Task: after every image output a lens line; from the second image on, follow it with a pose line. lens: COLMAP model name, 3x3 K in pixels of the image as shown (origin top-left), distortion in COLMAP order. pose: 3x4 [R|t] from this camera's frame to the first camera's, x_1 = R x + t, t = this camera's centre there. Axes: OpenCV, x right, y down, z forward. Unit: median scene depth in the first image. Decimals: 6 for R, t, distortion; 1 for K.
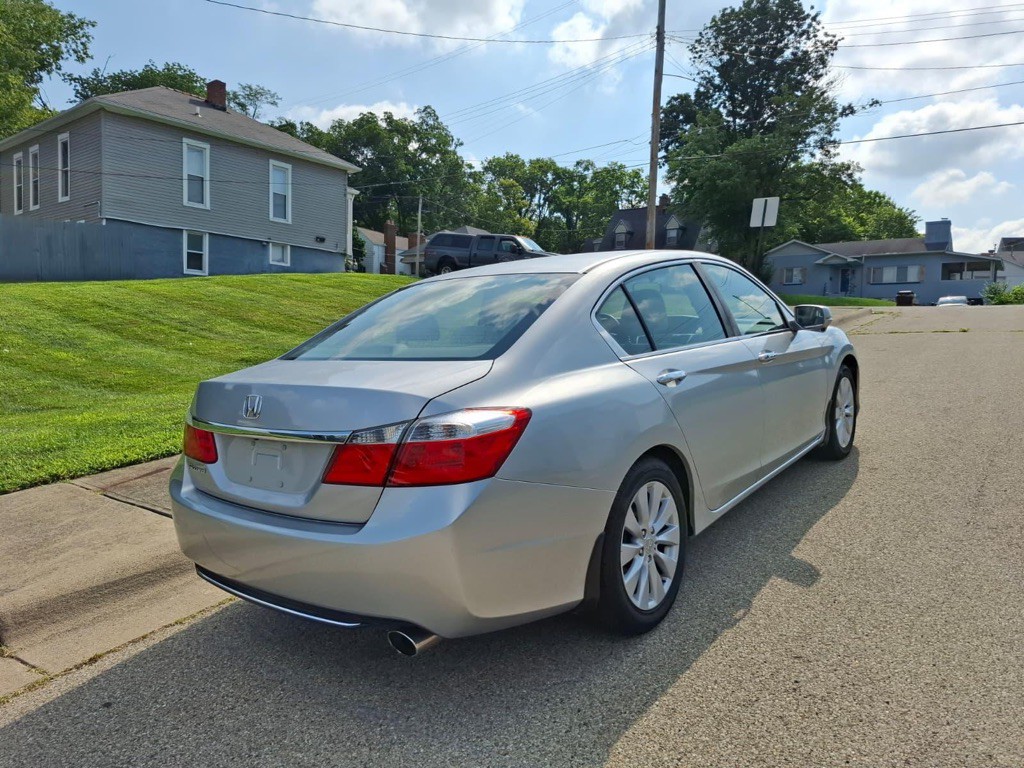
lens RADIAL K [[713.0, 0, 534.6], [0, 713.0, 384.5], [0, 0, 1]] dist [0.040528, -0.051929]
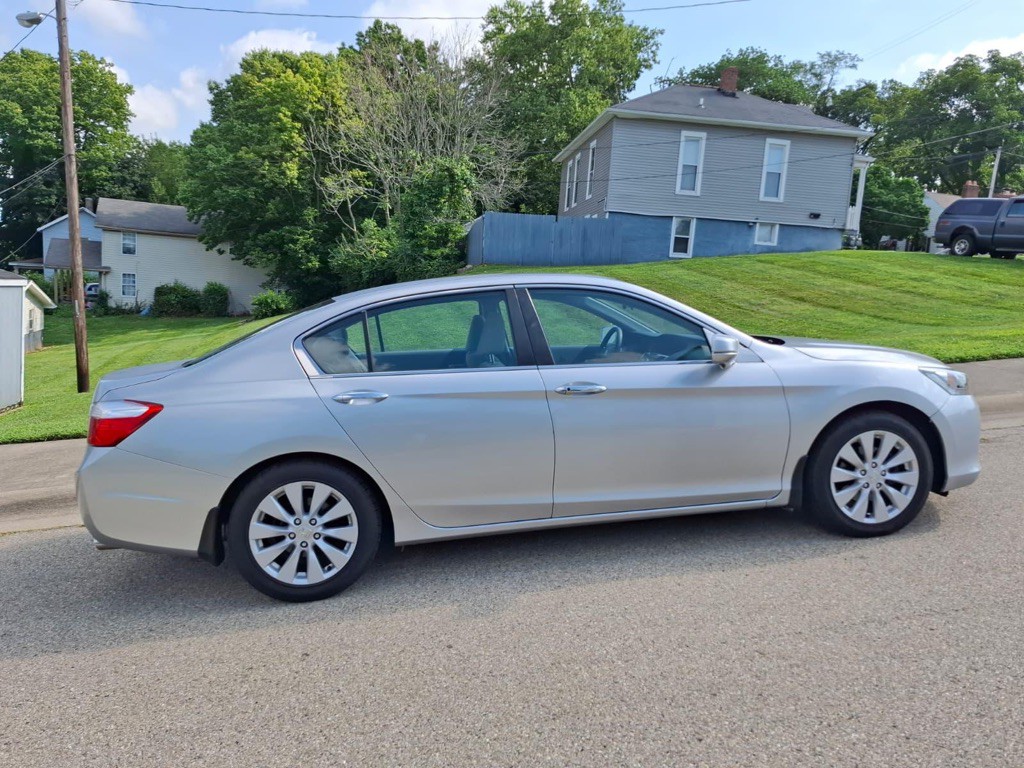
lens RADIAL K [[713.0, 0, 507.0], [0, 713.0, 392.5], [0, 0, 1]] dist [0.040528, -0.051929]
pose [[0.697703, 0.119313, -0.706382, 0.117129], [-0.085671, 0.992853, 0.083081, -0.013563], [0.711246, 0.002550, 0.702938, 0.037884]]
